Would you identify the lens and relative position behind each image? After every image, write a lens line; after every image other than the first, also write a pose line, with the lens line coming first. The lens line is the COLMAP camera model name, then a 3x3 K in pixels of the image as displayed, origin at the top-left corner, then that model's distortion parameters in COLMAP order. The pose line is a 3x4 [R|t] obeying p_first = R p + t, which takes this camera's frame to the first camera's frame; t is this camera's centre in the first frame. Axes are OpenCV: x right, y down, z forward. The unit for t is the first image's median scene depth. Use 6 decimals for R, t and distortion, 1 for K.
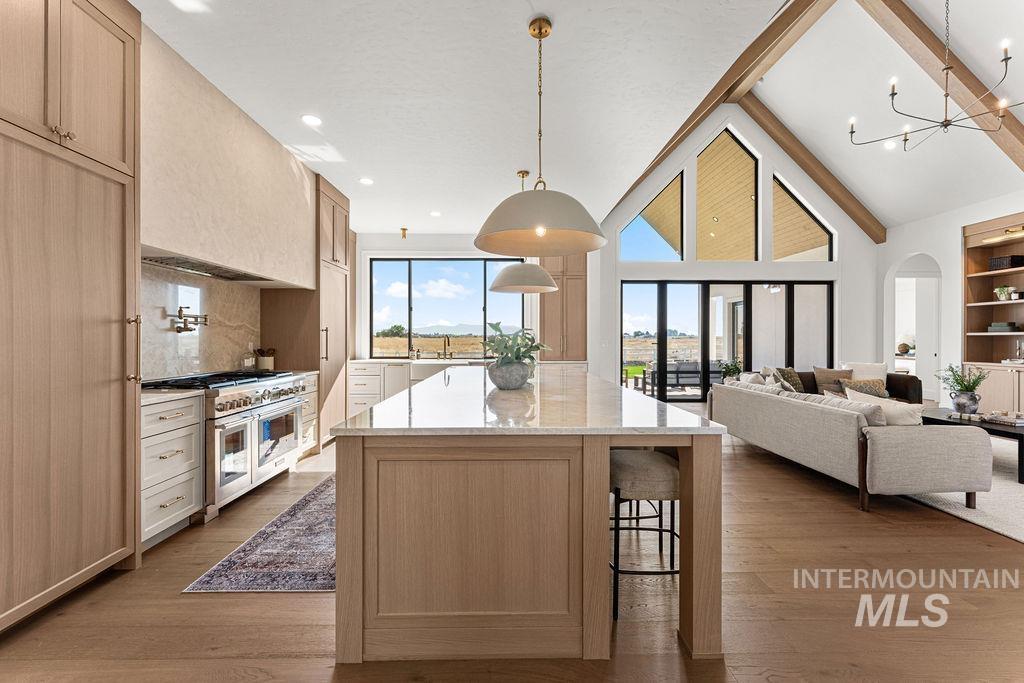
lens RADIAL K [[410.9, 0, 507.5], [0, 410.9, 338.3], [0, 0, 1]] dist [-0.003362, -0.000019]
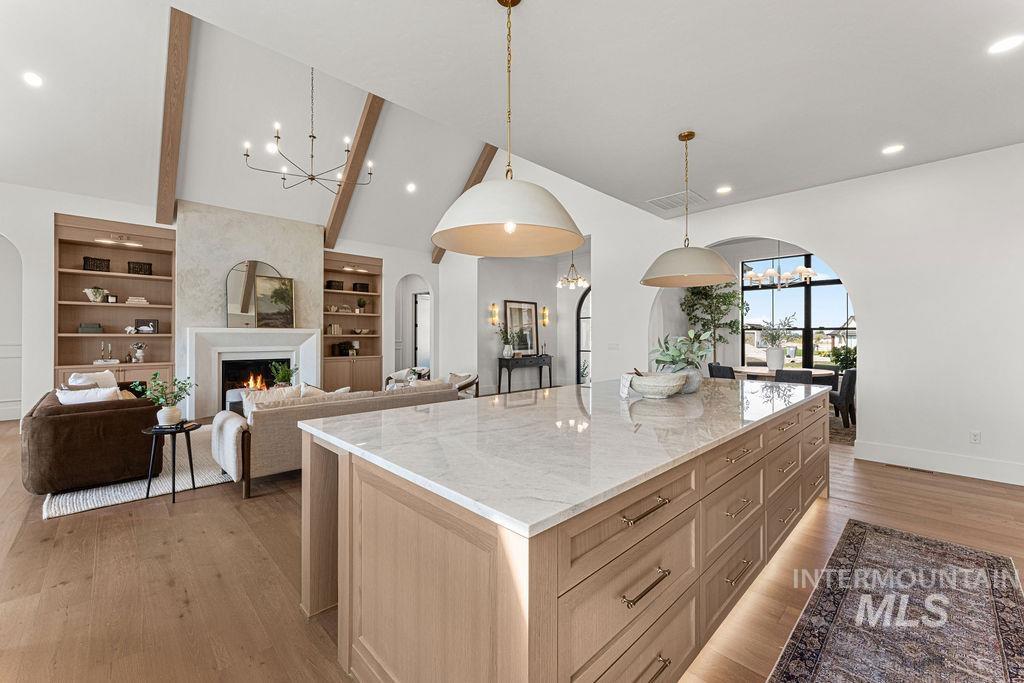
lens RADIAL K [[410.9, 0, 507.5], [0, 410.9, 338.3], [0, 0, 1]] dist [-0.003362, -0.000019]
pose [[-0.679841, -0.002825, 0.733354, -0.203564], [-0.004269, 0.999991, -0.000106, -0.006404], [-0.733347, -0.003203, -0.679847, 0.890820]]
